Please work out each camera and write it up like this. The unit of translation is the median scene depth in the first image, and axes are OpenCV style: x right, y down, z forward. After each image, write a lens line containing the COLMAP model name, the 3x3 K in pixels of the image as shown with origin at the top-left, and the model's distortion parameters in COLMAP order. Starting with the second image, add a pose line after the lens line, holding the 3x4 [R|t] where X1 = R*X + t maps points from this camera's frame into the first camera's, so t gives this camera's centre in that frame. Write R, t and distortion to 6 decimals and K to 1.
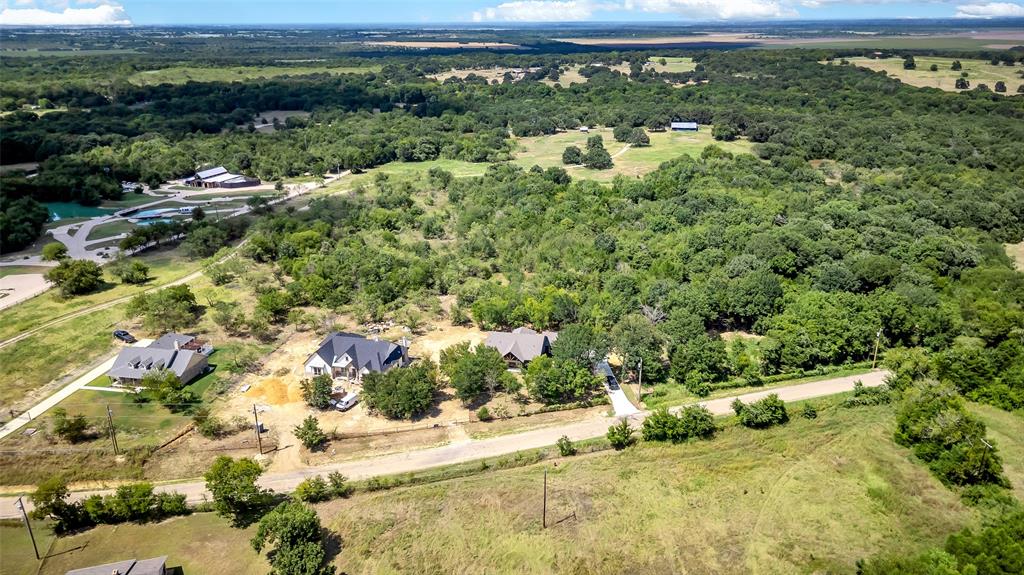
lens RADIAL K [[731.8, 0, 512.0], [0, 731.8, 287.5], [0, 0, 1]] dist [0.057814, -0.070323]
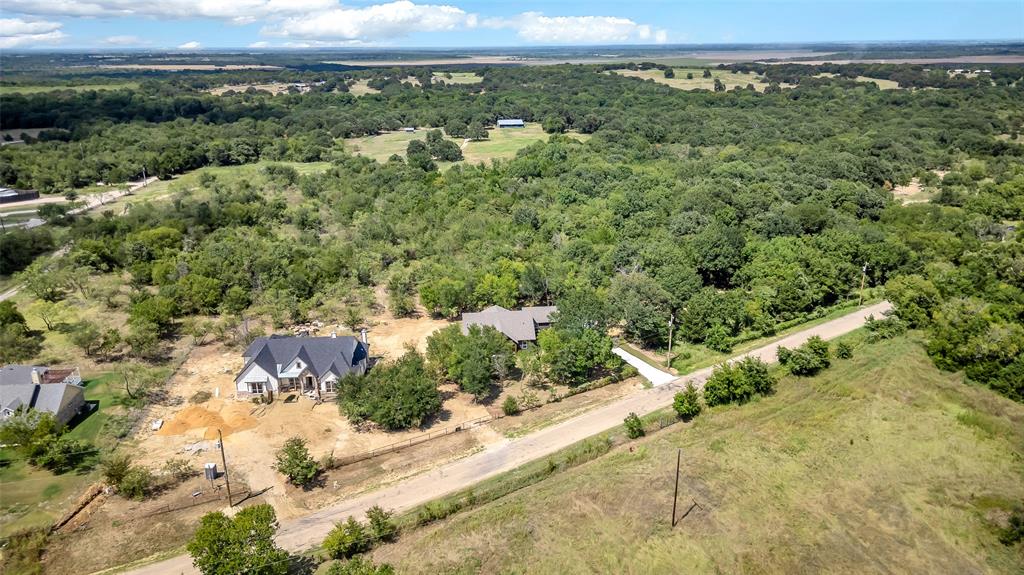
lens RADIAL K [[731.8, 0, 512.0], [0, 731.8, 287.5], [0, 0, 1]] dist [0.057814, -0.070323]
pose [[0.949825, -0.100272, 0.296272, -0.224759], [0.111277, 0.993579, -0.020473, 0.056849], [-0.292317, 0.052414, 0.954884, 0.223365]]
